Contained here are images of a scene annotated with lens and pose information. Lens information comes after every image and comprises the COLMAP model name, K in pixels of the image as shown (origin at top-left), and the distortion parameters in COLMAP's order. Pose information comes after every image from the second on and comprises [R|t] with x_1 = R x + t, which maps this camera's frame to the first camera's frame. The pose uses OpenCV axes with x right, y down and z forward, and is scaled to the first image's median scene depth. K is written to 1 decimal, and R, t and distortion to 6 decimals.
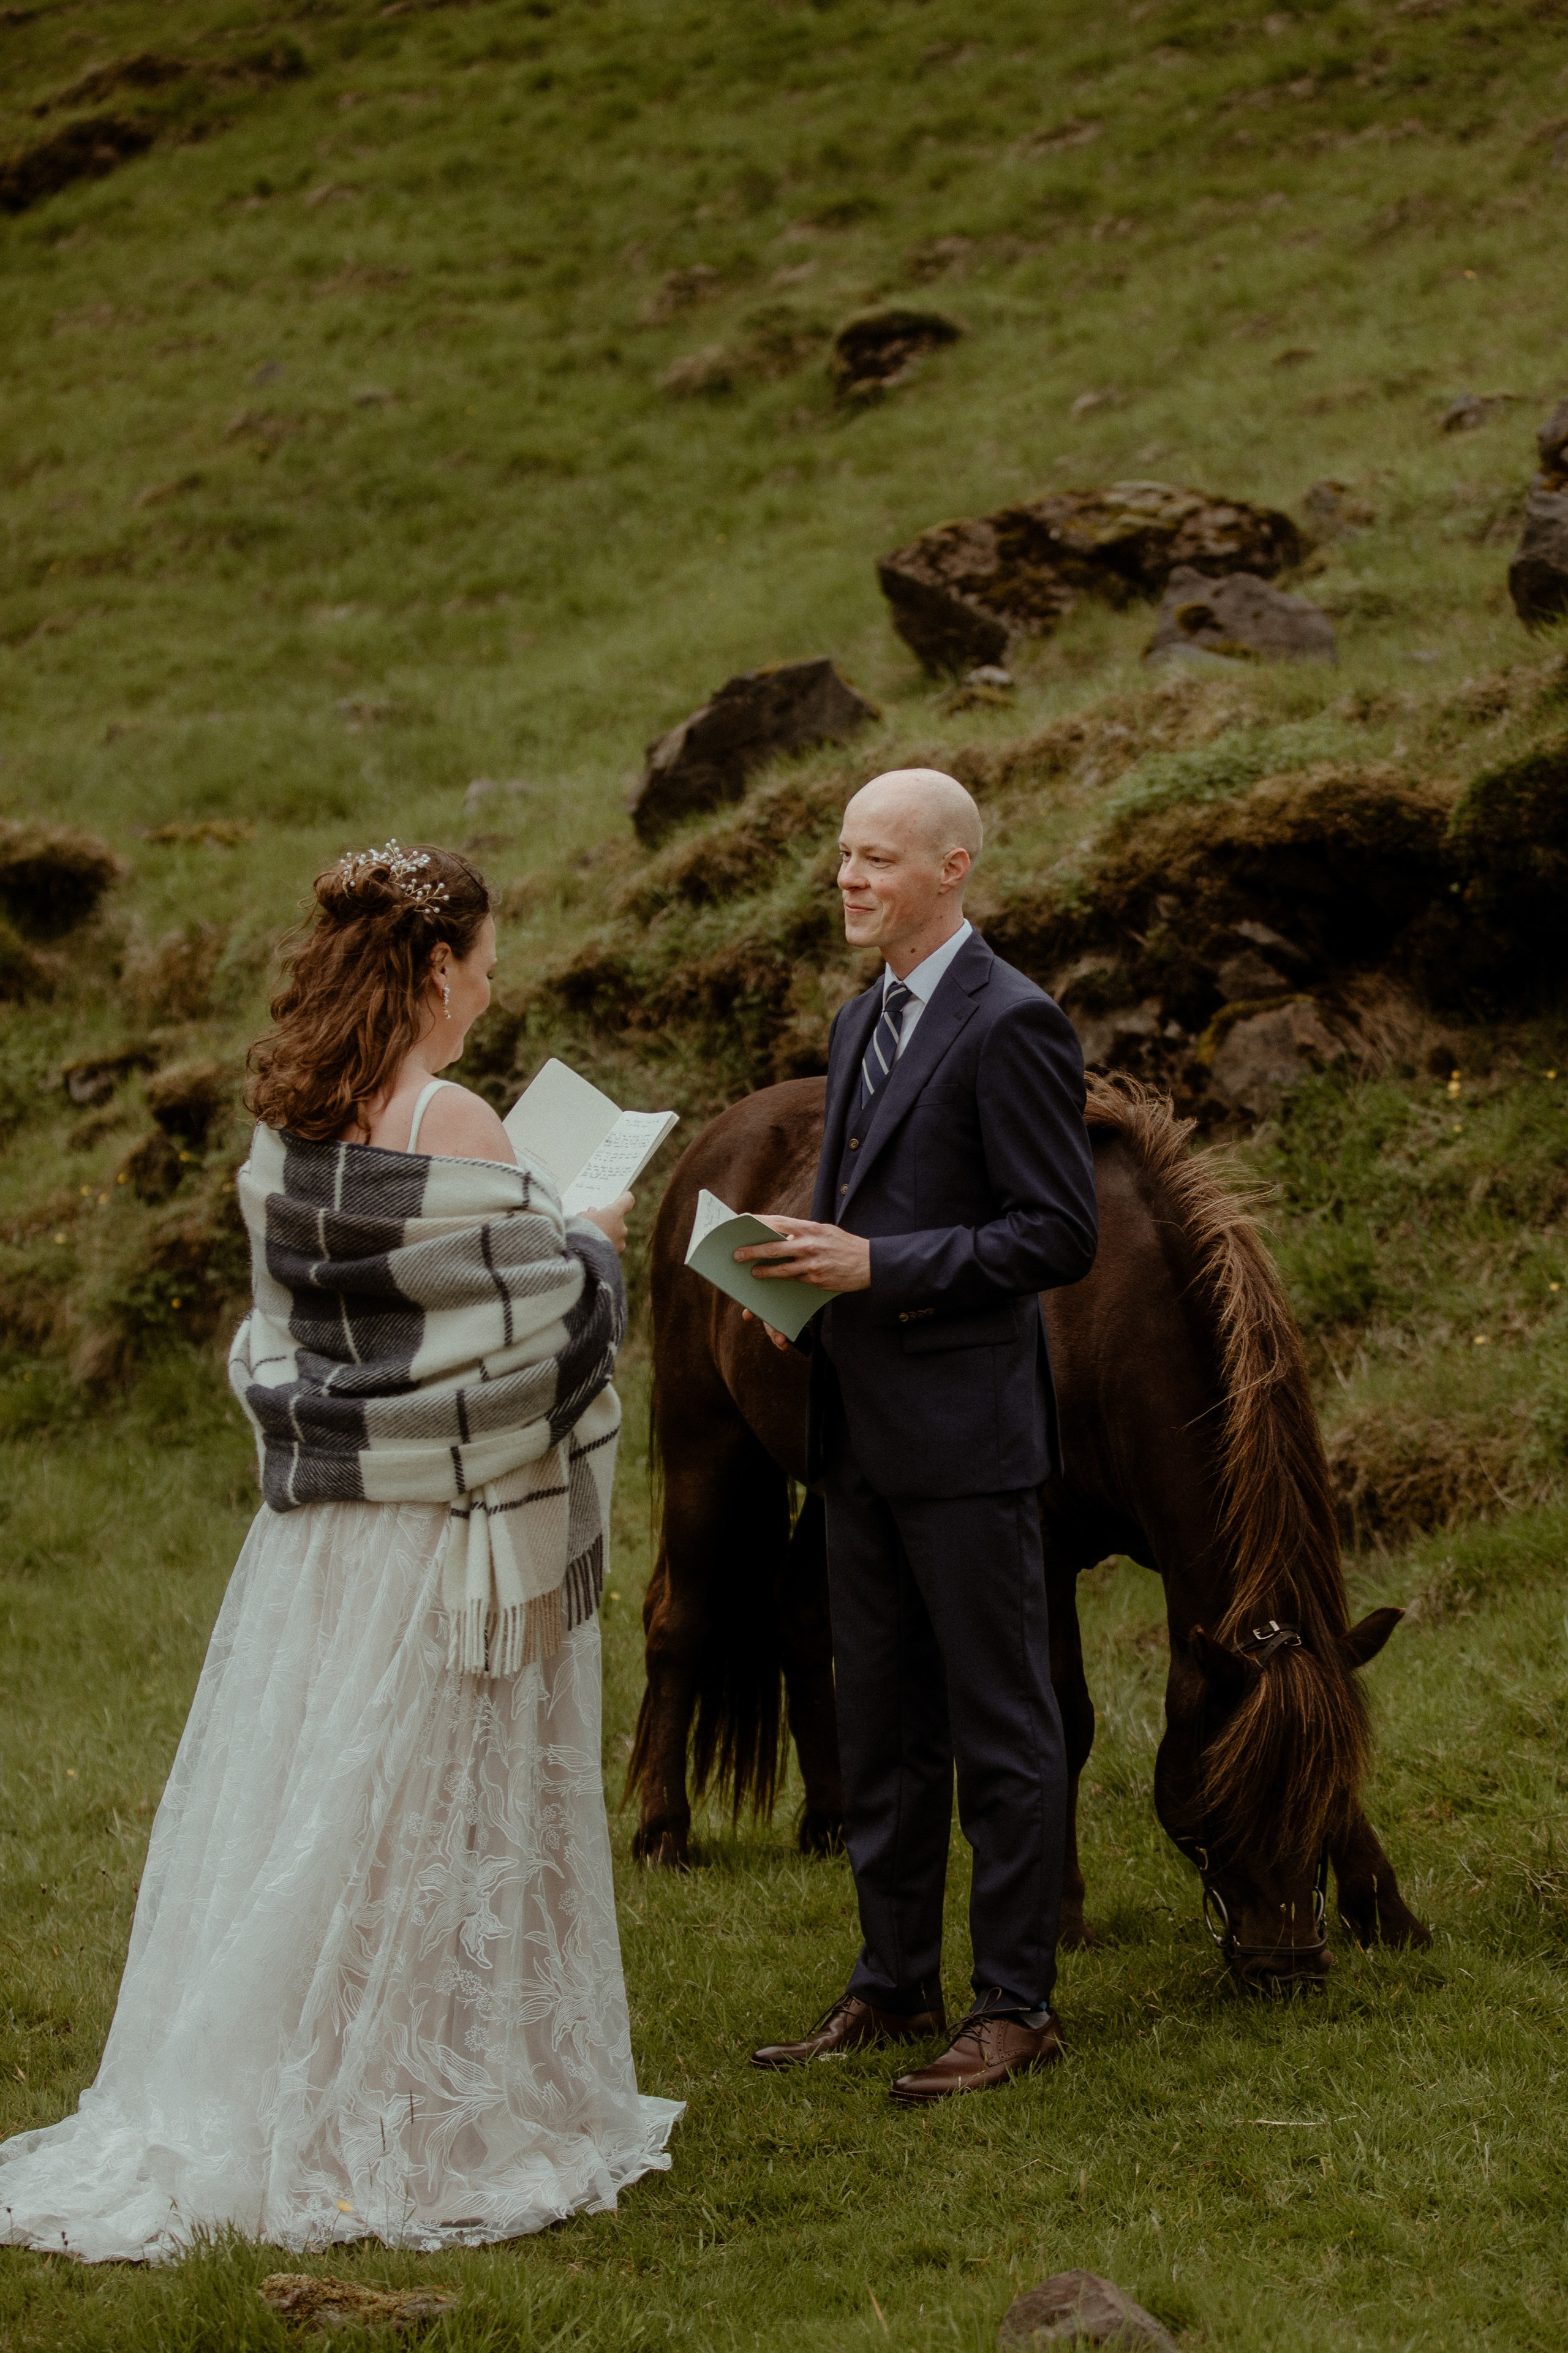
lens RADIAL K [[4883.4, 0, 784.0], [0, 4883.4, 1176.5], [0, 0, 1]] dist [-0.261833, -0.187609]
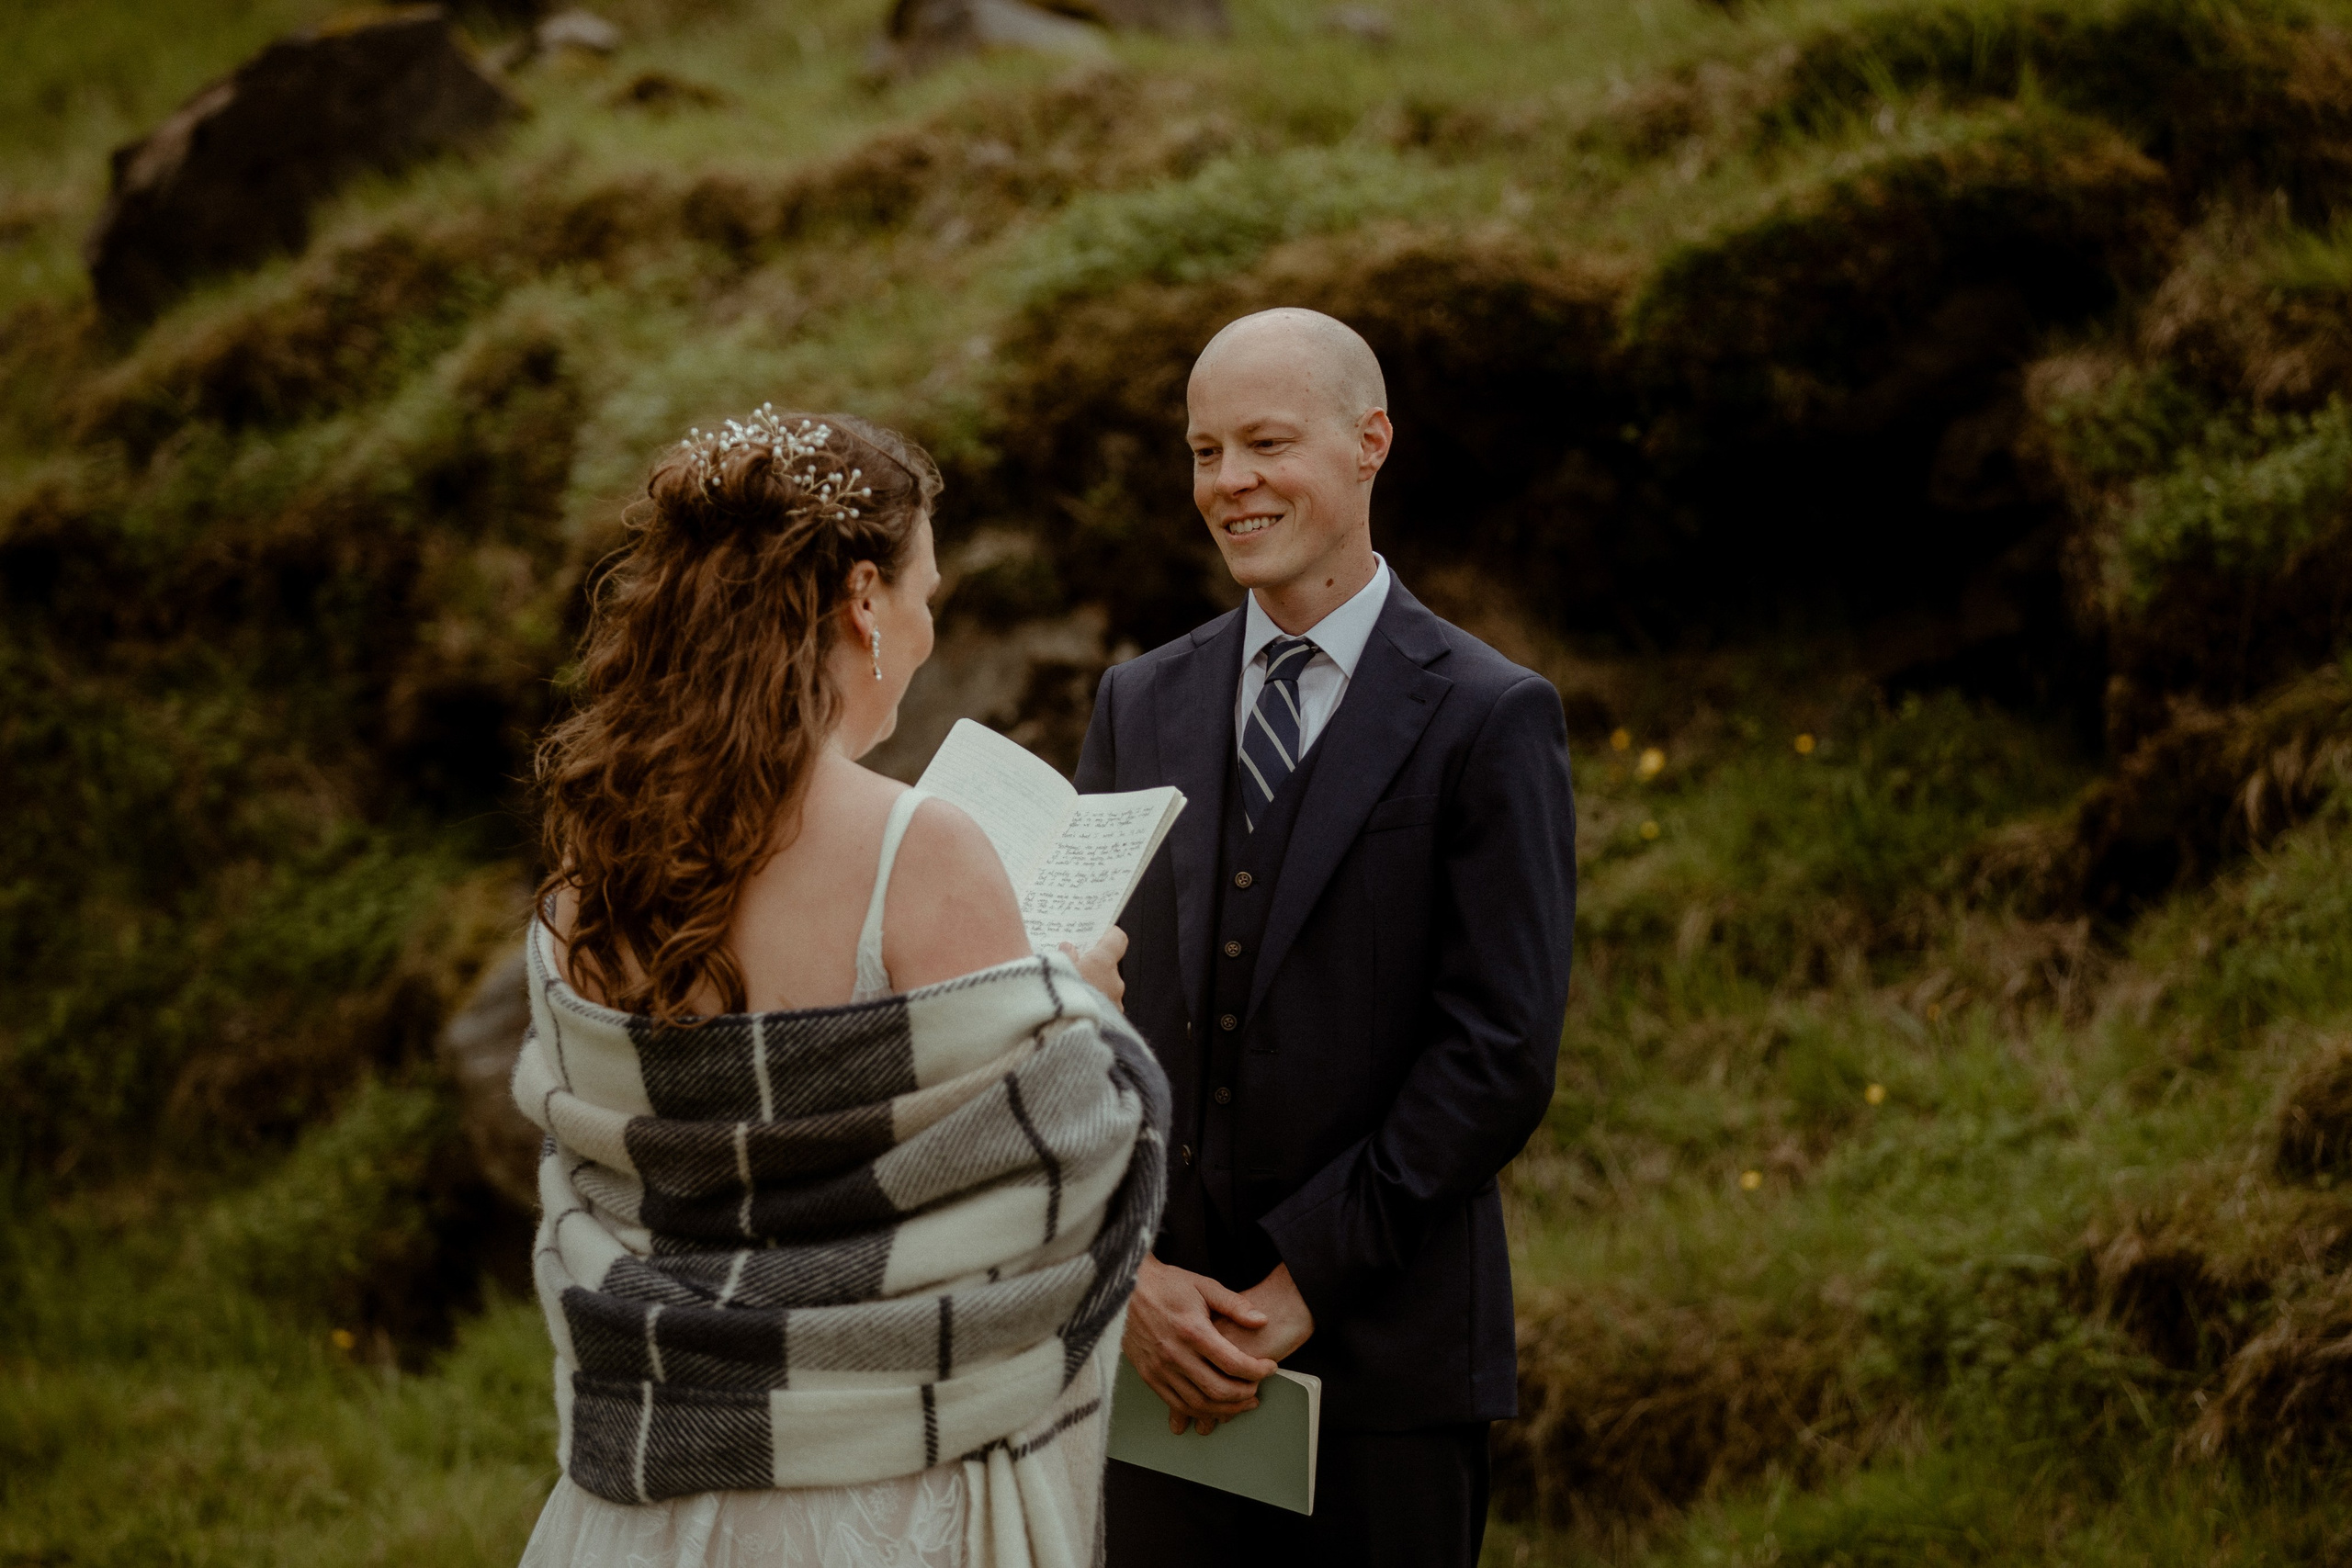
lens RADIAL K [[8472.6, 0, 1176.0], [0, 8472.6, 784.0], [0, 0, 1]] dist [-0.016845, -0.645077]
pose [[0.979443, 0.010982, 0.201420, -0.111883], [-0.009487, 0.999920, -0.008386, -0.005143], [-0.201496, 0.006303, 0.979469, -0.024398]]
